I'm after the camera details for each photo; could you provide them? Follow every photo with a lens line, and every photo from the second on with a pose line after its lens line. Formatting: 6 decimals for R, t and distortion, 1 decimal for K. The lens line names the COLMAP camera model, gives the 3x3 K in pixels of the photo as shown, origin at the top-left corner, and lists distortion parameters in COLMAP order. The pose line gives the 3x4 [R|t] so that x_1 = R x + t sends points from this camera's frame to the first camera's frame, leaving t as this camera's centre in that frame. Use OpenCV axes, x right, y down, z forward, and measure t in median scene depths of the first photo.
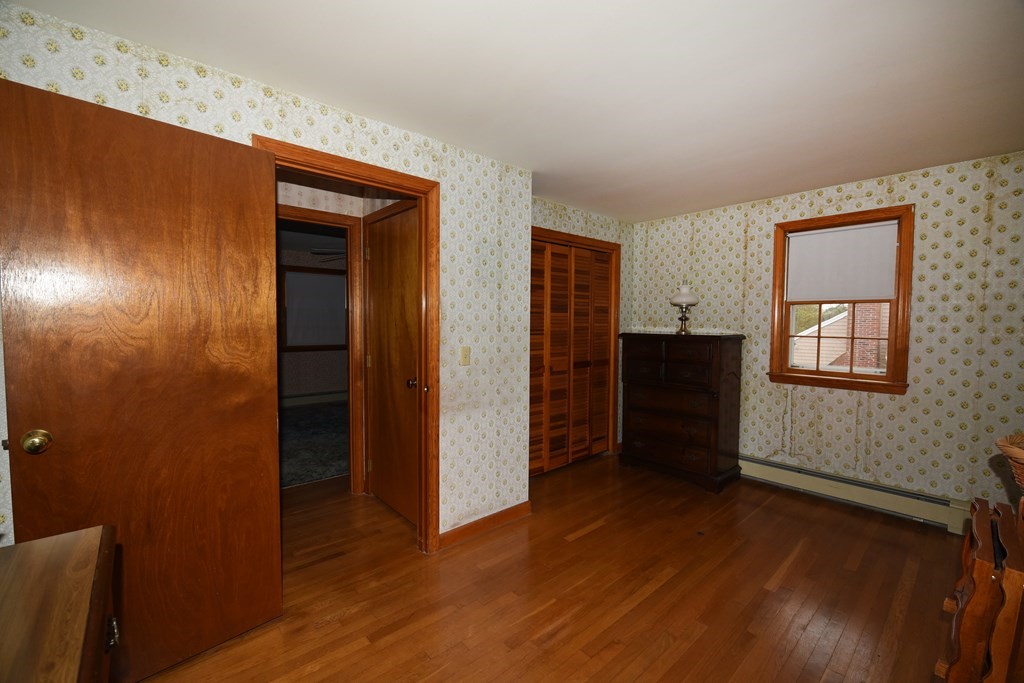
lens RADIAL K [[443.2, 0, 513.9], [0, 443.2, 344.0], [0, 0, 1]] dist [-0.019723, -0.000673]
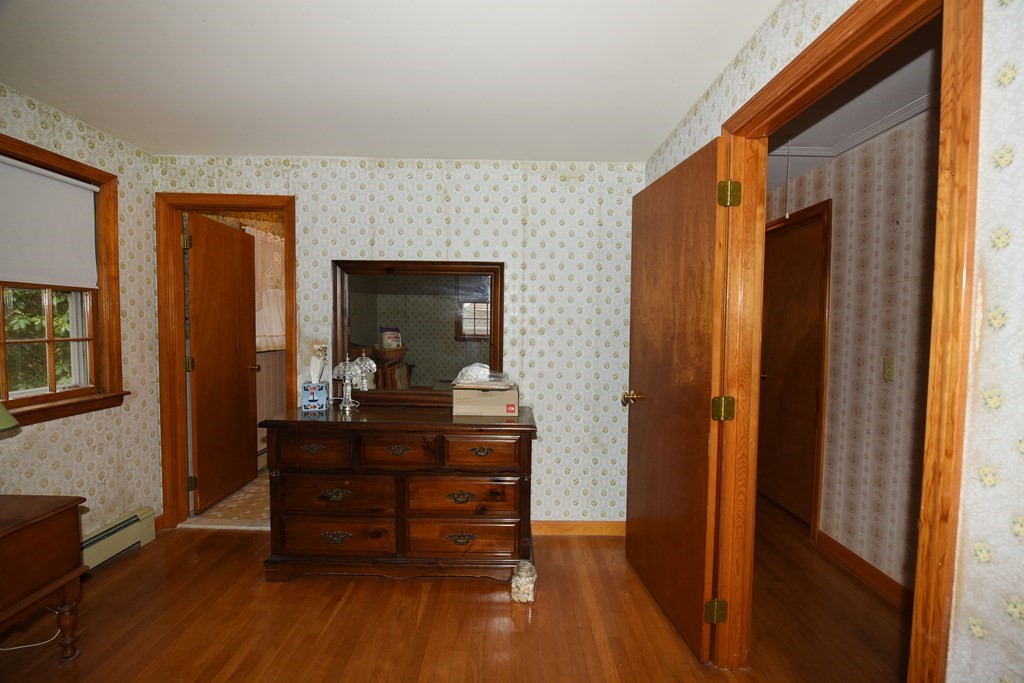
lens RADIAL K [[443.2, 0, 514.2], [0, 443.2, 340.3], [0, 0, 1]] dist [-0.019723, -0.000673]
pose [[0.648848, -0.043389, 0.759680, -0.499884], [0.037074, 0.998990, 0.025392, 0.004058], [-0.760014, 0.011689, 0.649801, -0.432182]]
